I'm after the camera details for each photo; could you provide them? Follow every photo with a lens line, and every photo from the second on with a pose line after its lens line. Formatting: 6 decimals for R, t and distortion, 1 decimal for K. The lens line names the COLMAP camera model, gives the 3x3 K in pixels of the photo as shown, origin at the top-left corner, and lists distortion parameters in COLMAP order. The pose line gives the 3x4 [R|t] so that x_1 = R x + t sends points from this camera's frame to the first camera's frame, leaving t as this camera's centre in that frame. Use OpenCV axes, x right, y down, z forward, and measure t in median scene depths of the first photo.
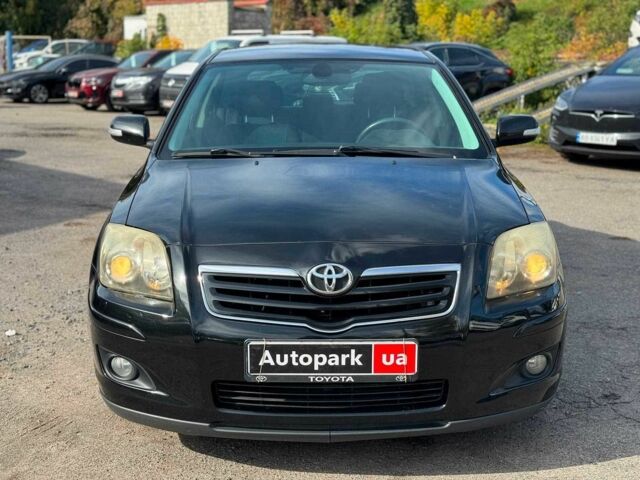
lens RADIAL K [[904.5, 0, 320.0], [0, 904.5, 240.0], [0, 0, 1]] dist [0.114837, -0.093207]
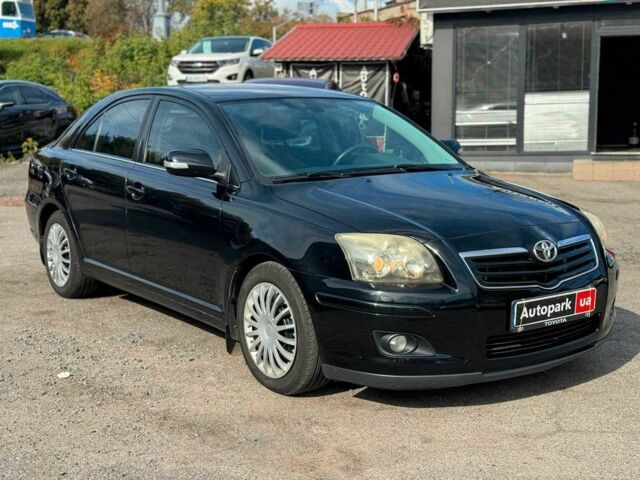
lens RADIAL K [[904.5, 0, 320.0], [0, 904.5, 240.0], [0, 0, 1]] dist [0.114837, -0.093207]
pose [[0.817880, -0.095249, 0.567450, -1.058986], [0.118793, 0.992909, -0.004555, -0.008624], [-0.562992, 0.071135, 0.823395, 0.038836]]
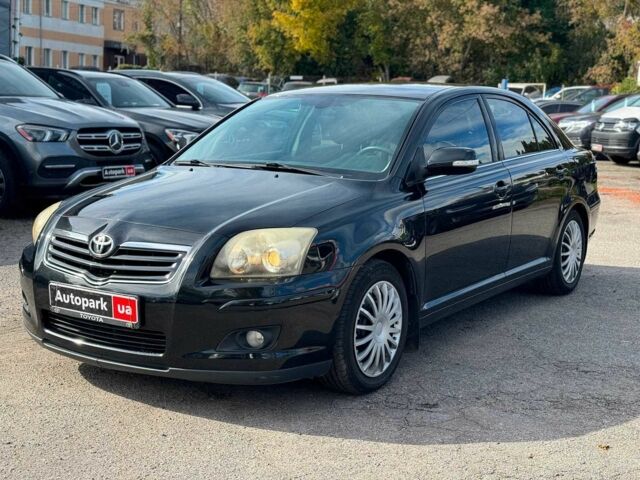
lens RADIAL K [[904.5, 0, 320.0], [0, 904.5, 240.0], [0, 0, 1]] dist [0.114837, -0.093207]
pose [[0.825441, 0.098699, -0.555793, 1.039865], [-0.126349, 0.991919, -0.011500, 0.008986], [0.550167, 0.079717, 0.831241, 0.036787]]
